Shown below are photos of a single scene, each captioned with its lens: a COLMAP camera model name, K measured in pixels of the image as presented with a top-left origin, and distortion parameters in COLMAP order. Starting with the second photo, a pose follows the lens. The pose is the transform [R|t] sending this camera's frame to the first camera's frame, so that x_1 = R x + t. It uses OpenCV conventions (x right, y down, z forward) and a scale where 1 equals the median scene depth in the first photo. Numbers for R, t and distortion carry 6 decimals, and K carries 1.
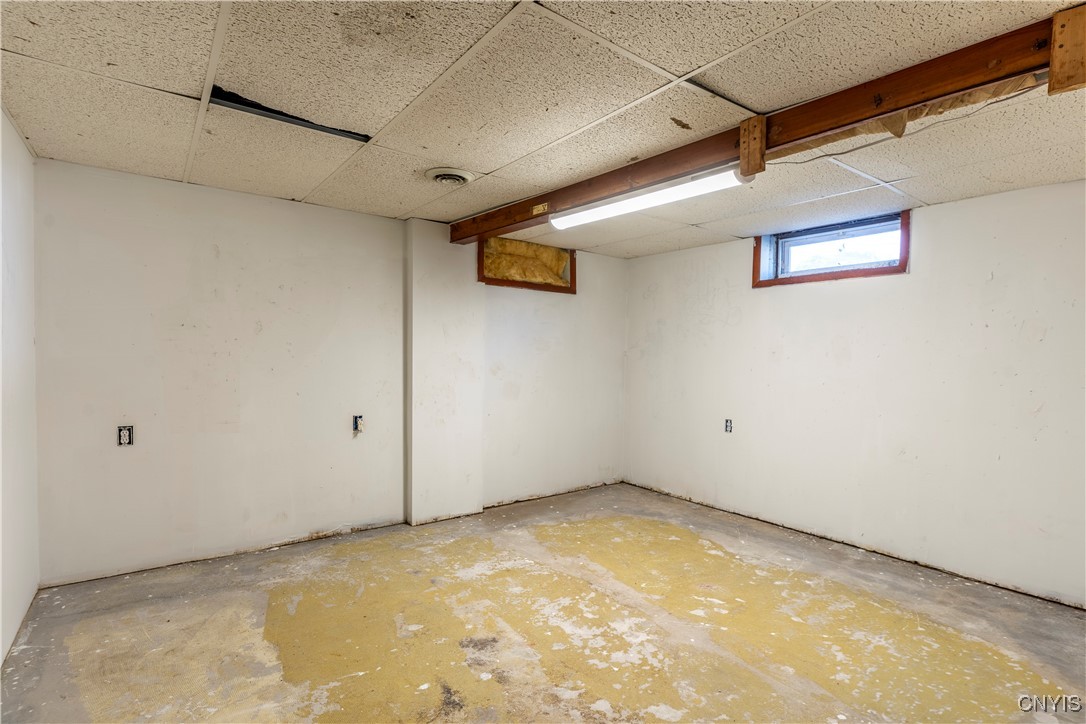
lens RADIAL K [[530.5, 0, 546.5], [0, 530.5, 366.0], [0, 0, 1]] dist [-0.015380, 0.005982]
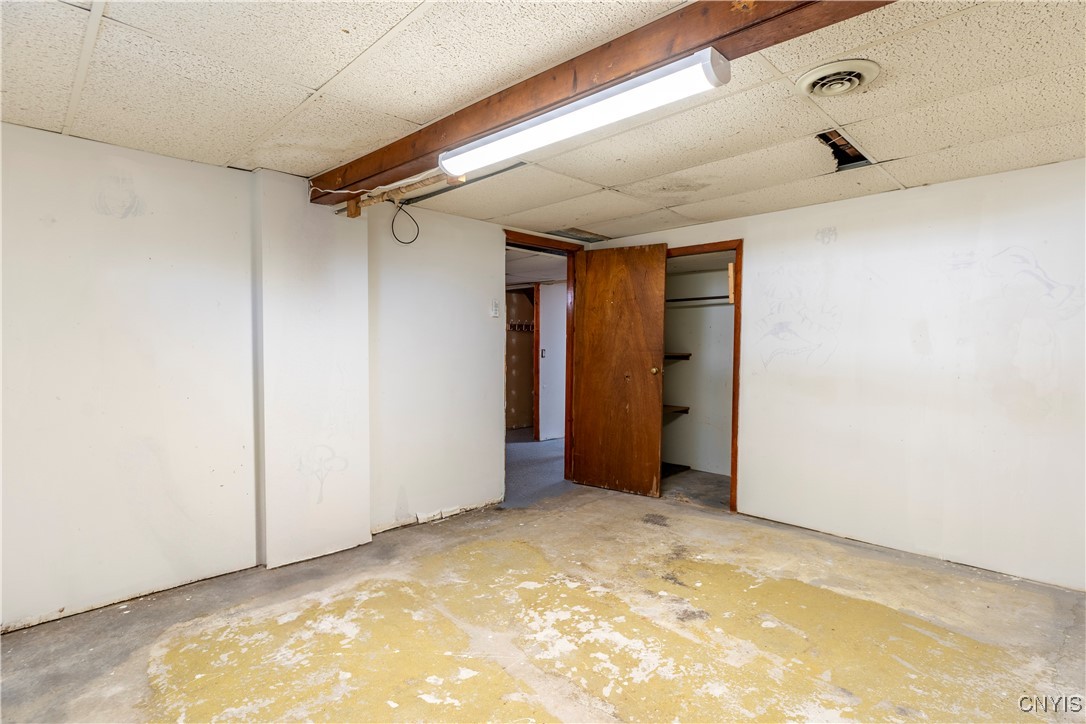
lens RADIAL K [[530.5, 0, 545.3], [0, 530.5, 357.7], [0, 0, 1]] dist [-0.015380, 0.005982]
pose [[-0.990733, -0.014449, -0.135051, 0.313515], [-0.019786, 0.999072, 0.038264, -0.035668], [0.134373, 0.040582, -0.990099, 1.949789]]
